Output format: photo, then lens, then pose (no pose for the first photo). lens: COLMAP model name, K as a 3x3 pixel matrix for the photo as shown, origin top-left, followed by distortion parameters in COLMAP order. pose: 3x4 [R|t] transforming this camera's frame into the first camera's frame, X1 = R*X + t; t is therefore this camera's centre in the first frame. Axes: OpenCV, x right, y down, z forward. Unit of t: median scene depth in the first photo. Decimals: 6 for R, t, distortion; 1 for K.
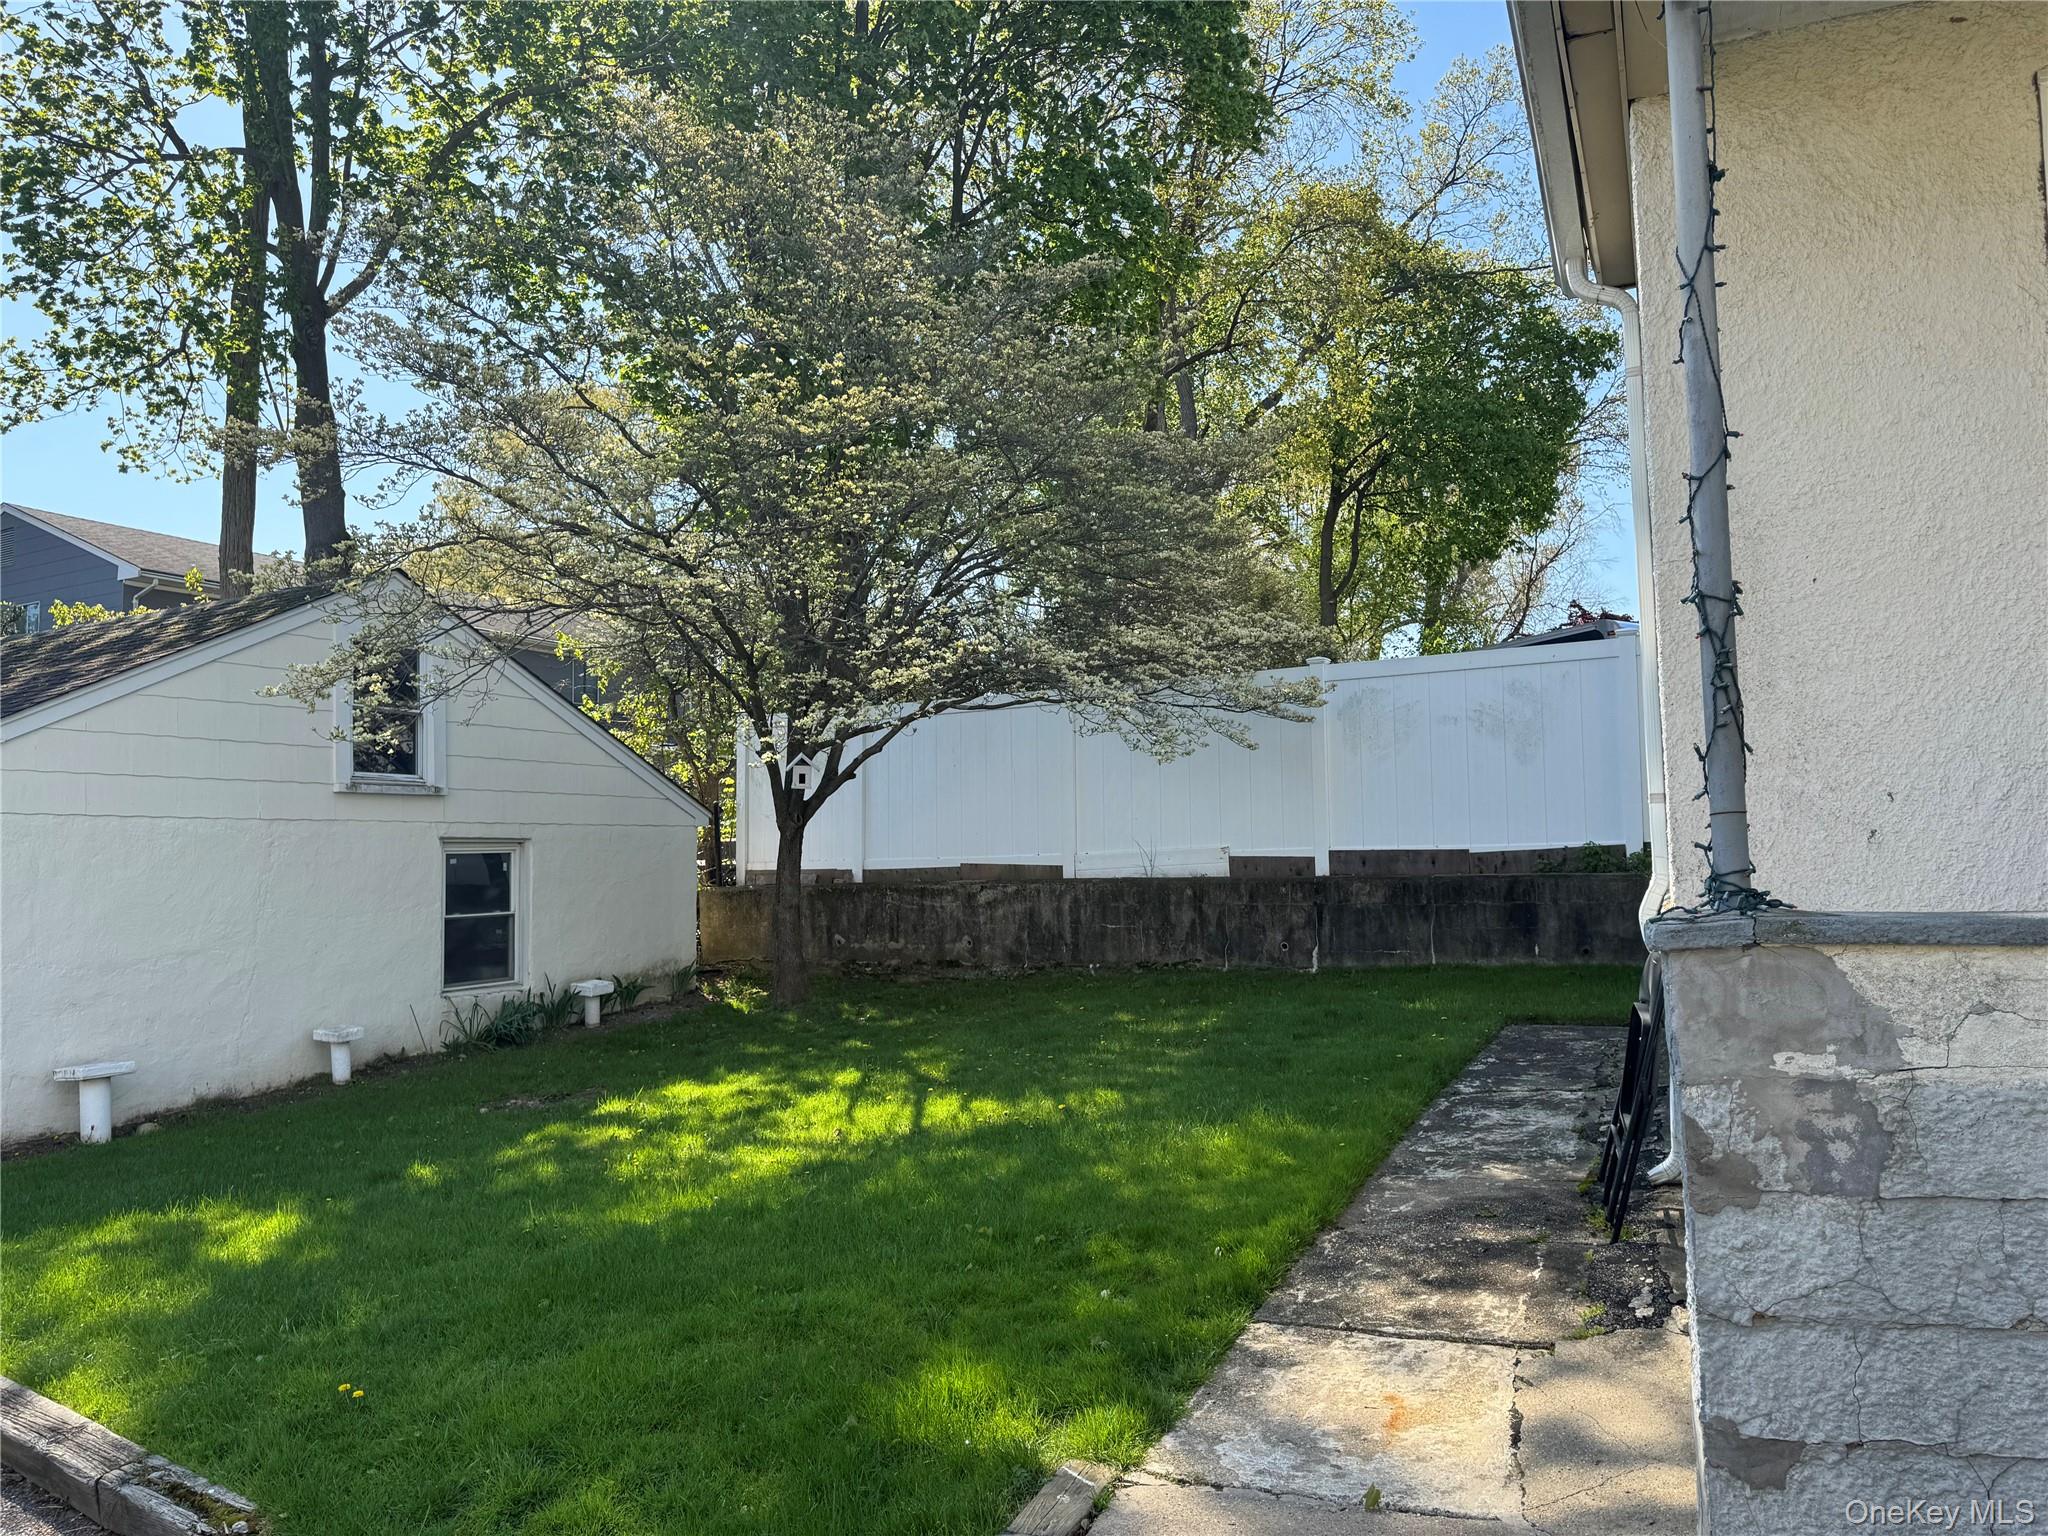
lens RADIAL K [[1420.1, 0, 1024.0], [0, 1420.1, 768.0], [0, 0, 1]] dist [0.047464, -0.053821]
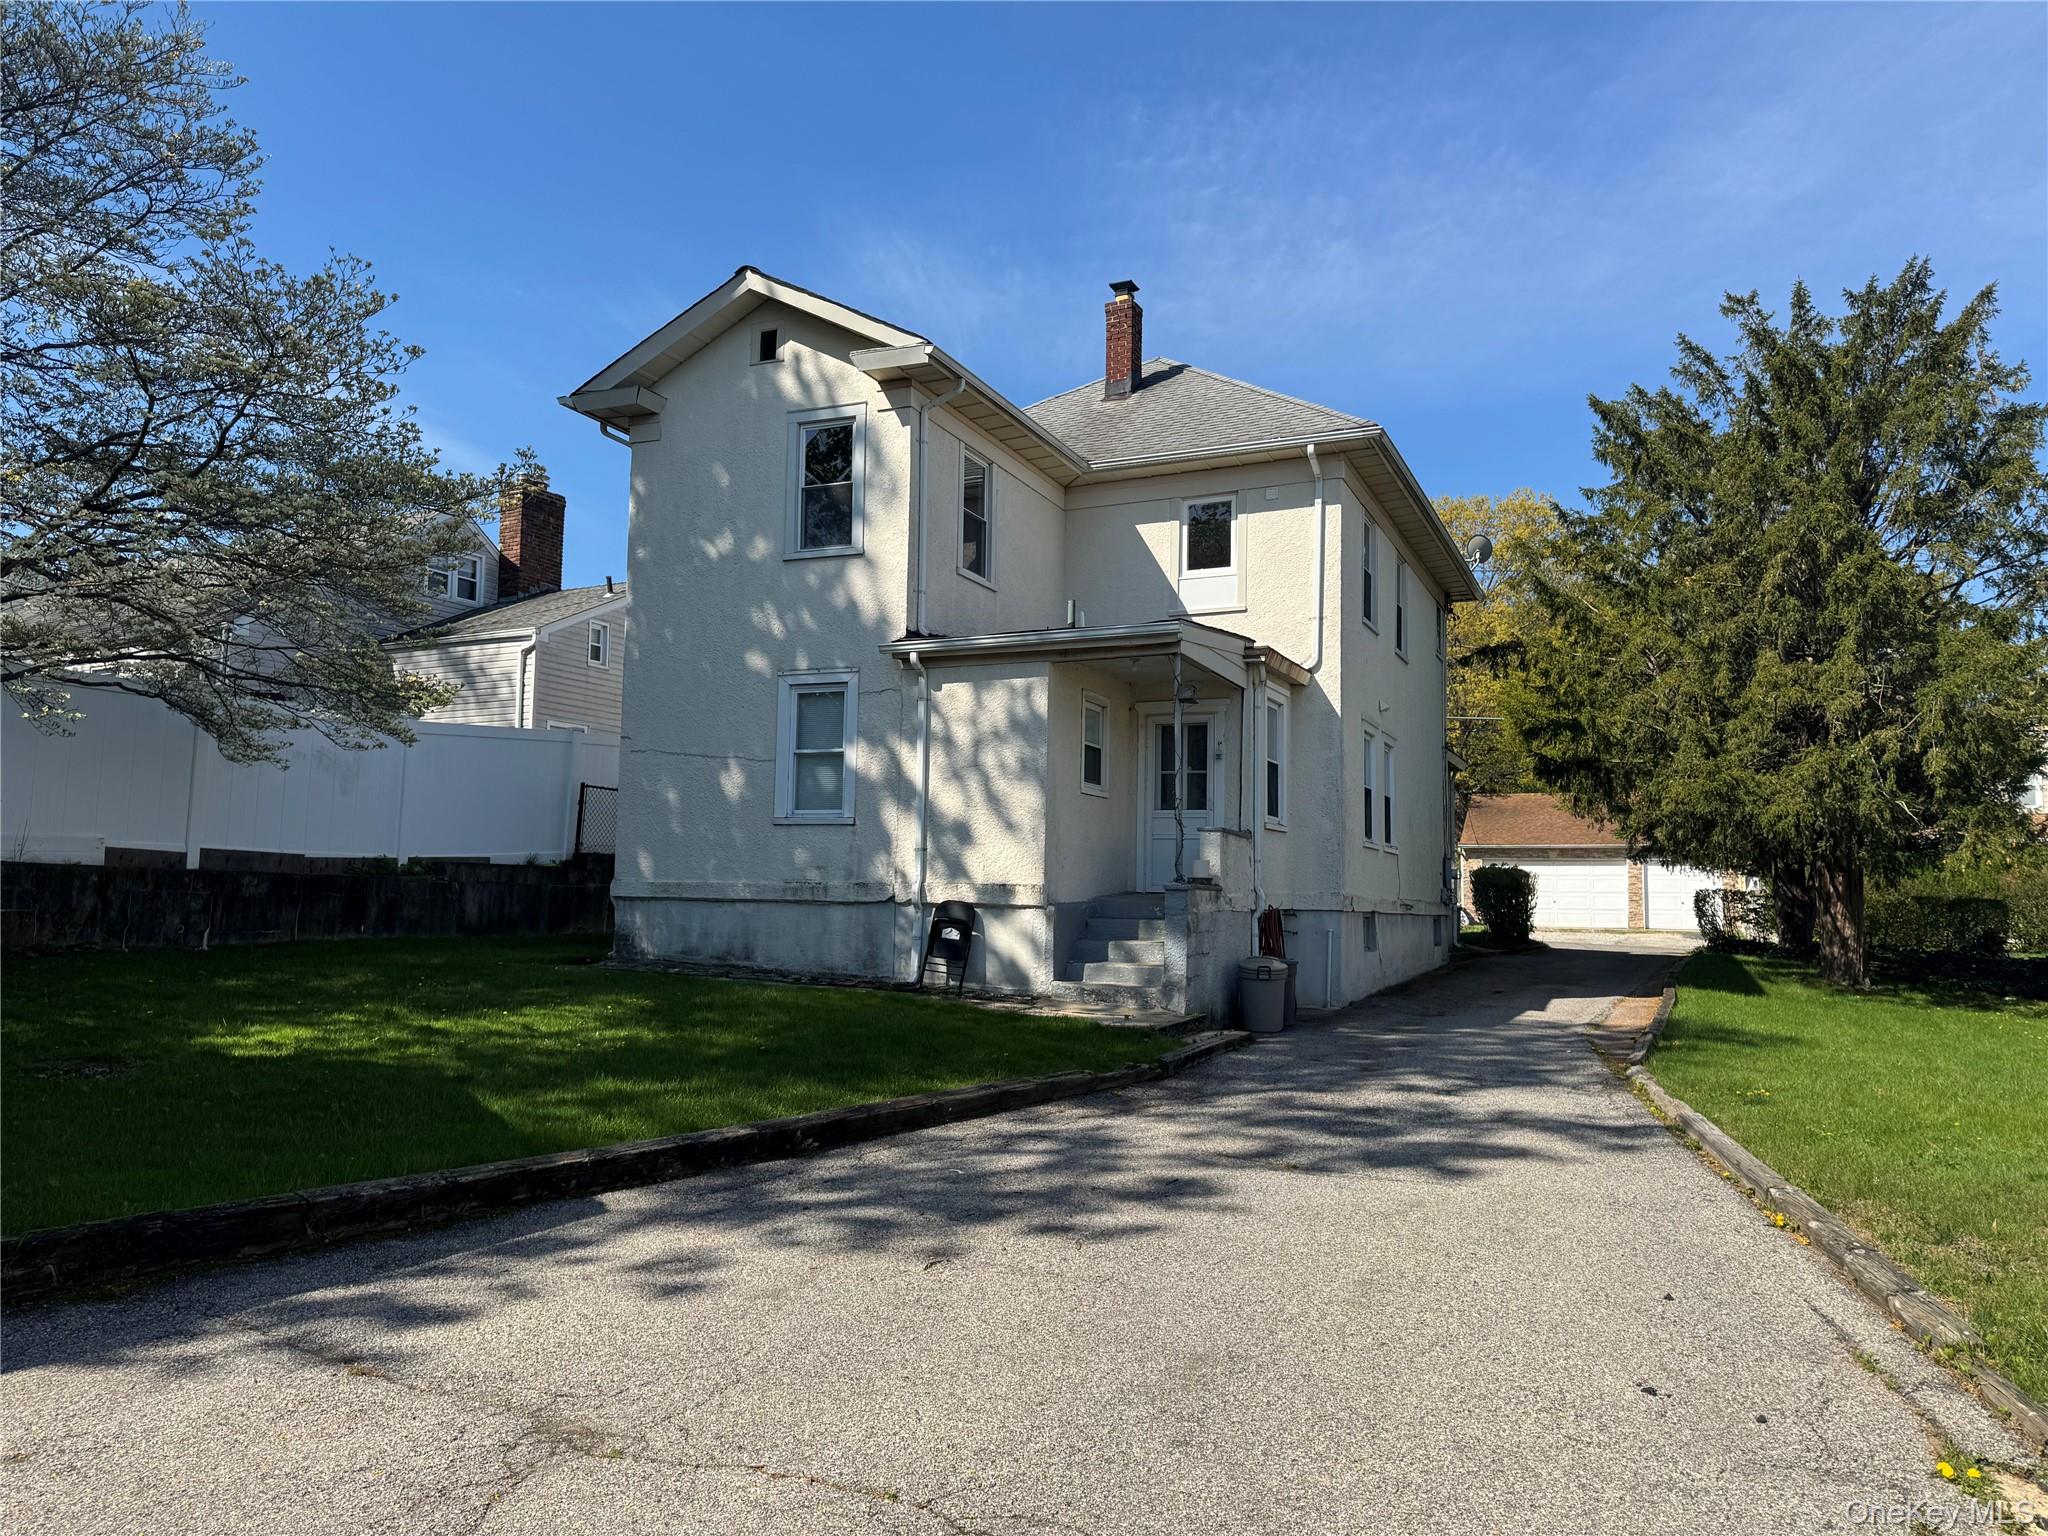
lens RADIAL K [[1421.4, 0, 1030.7], [0, 1421.4, 777.0], [0, 0, 1]] dist [0.057048, -0.077881]
pose [[0.008442, 0.111398, 0.993740, -0.999165], [-0.091251, 0.989715, -0.110172, 0.070215], [-0.995792, -0.089750, 0.018521, 0.307827]]
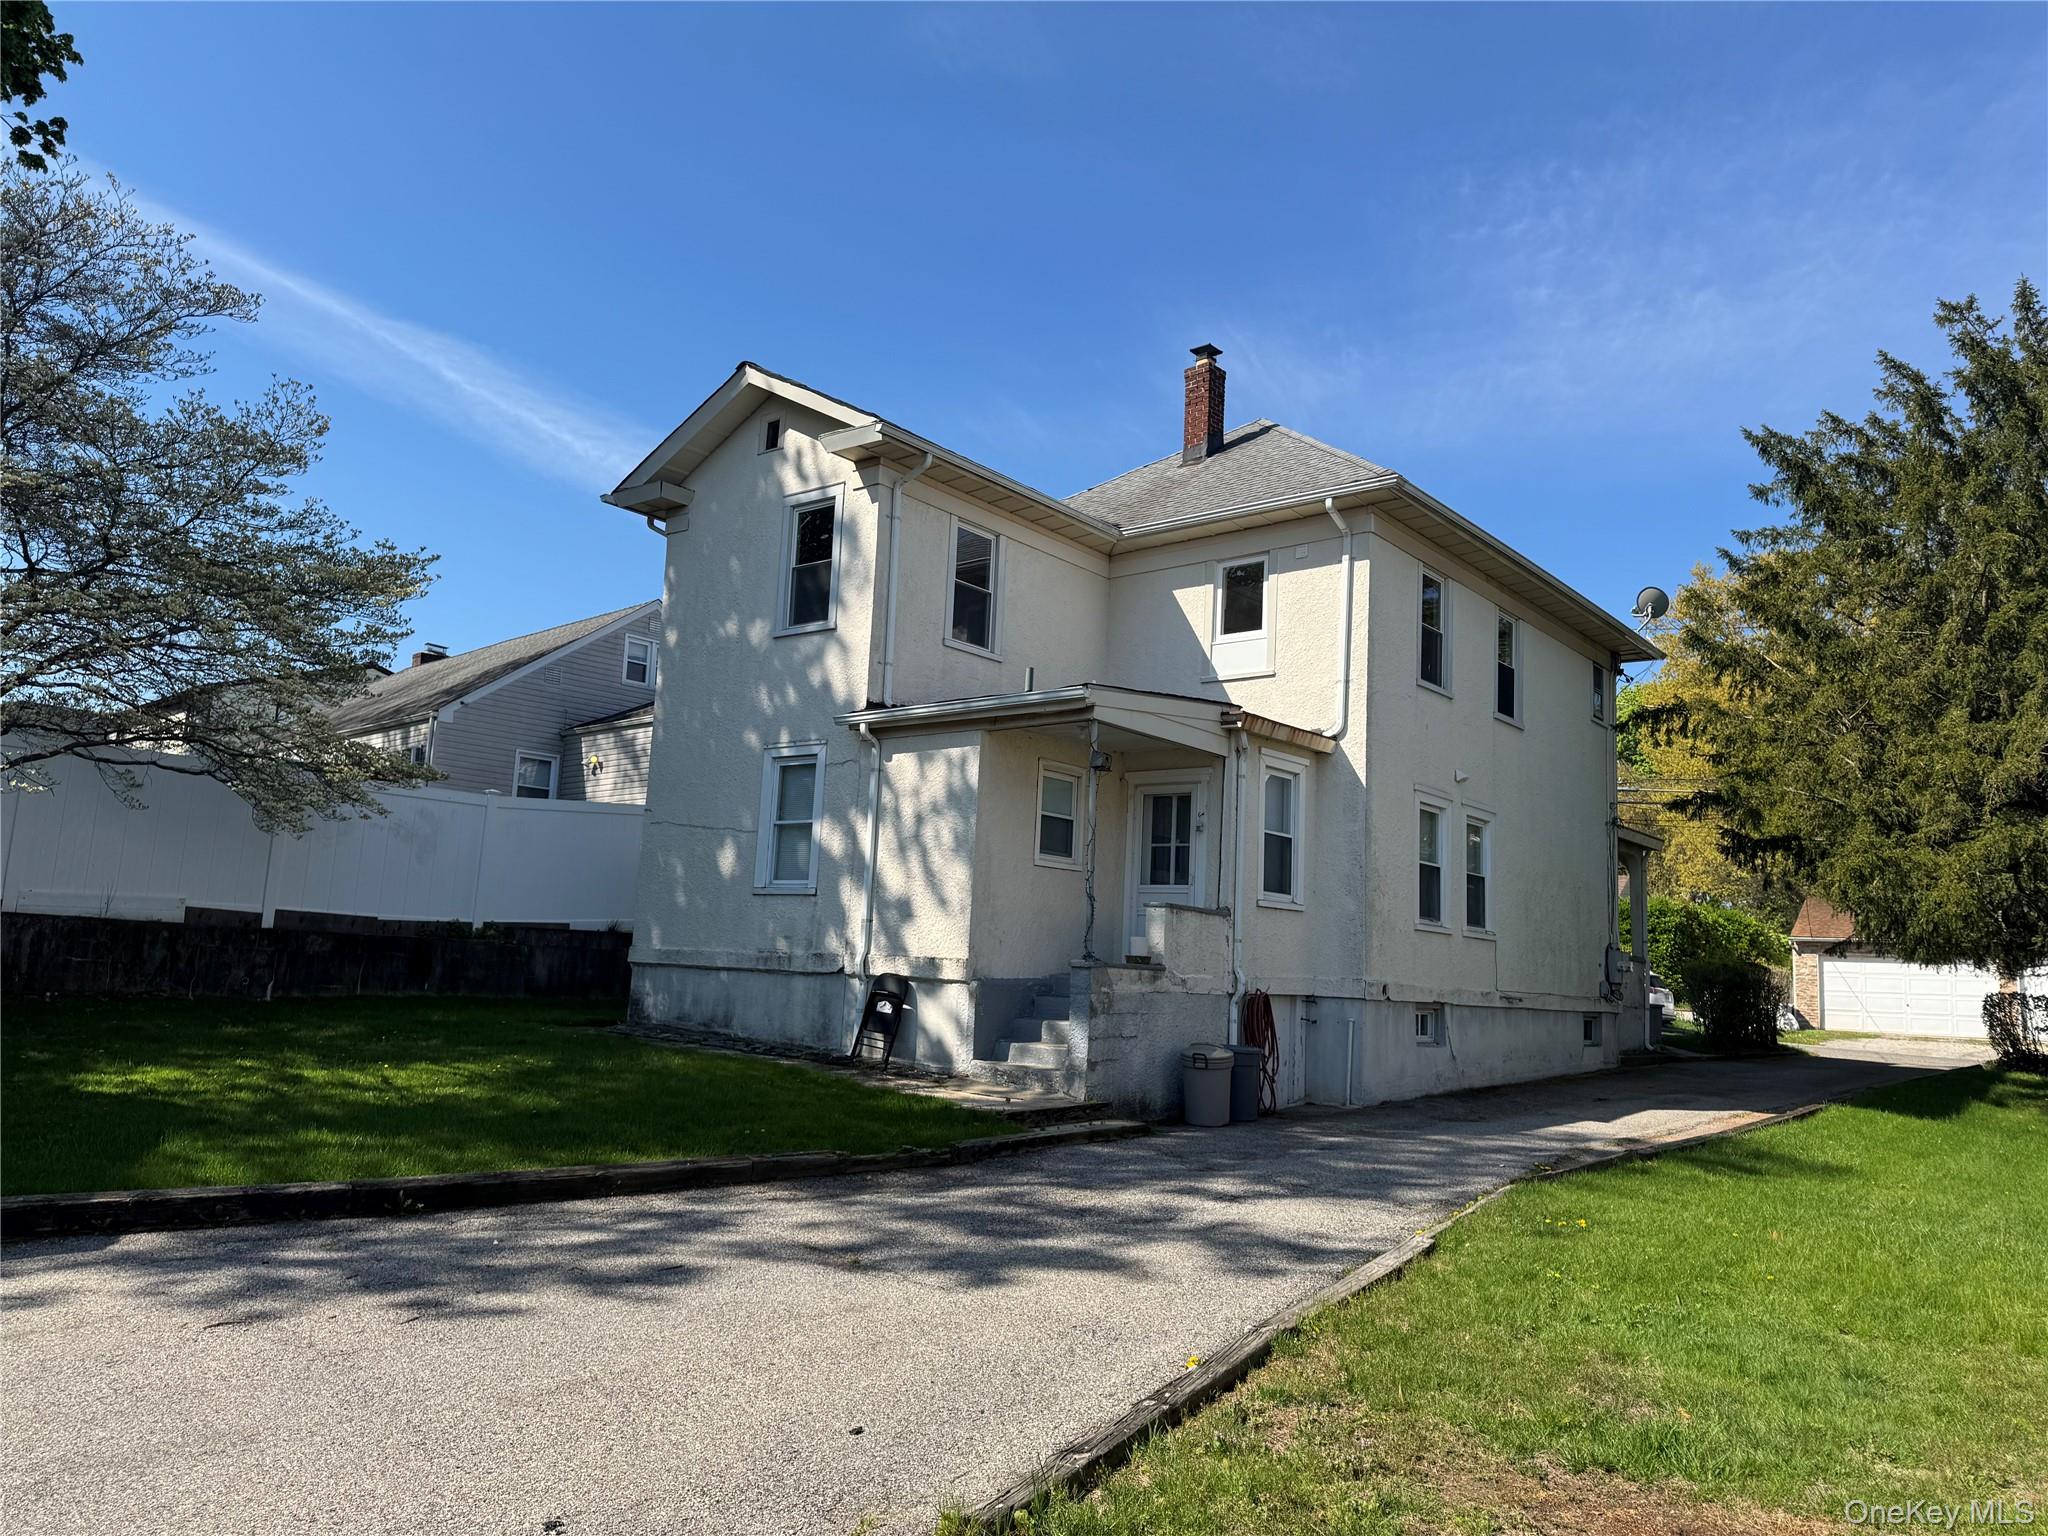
lens RADIAL K [[1420.1, 0, 1024.0], [0, 1420.1, 768.0], [0, 0, 1]] dist [0.047464, -0.053821]
pose [[0.261907, 0.172428, 0.949565, -0.920864], [-0.122933, 0.981856, -0.144385, 0.037086], [-0.957232, -0.078917, 0.278352, -0.028716]]
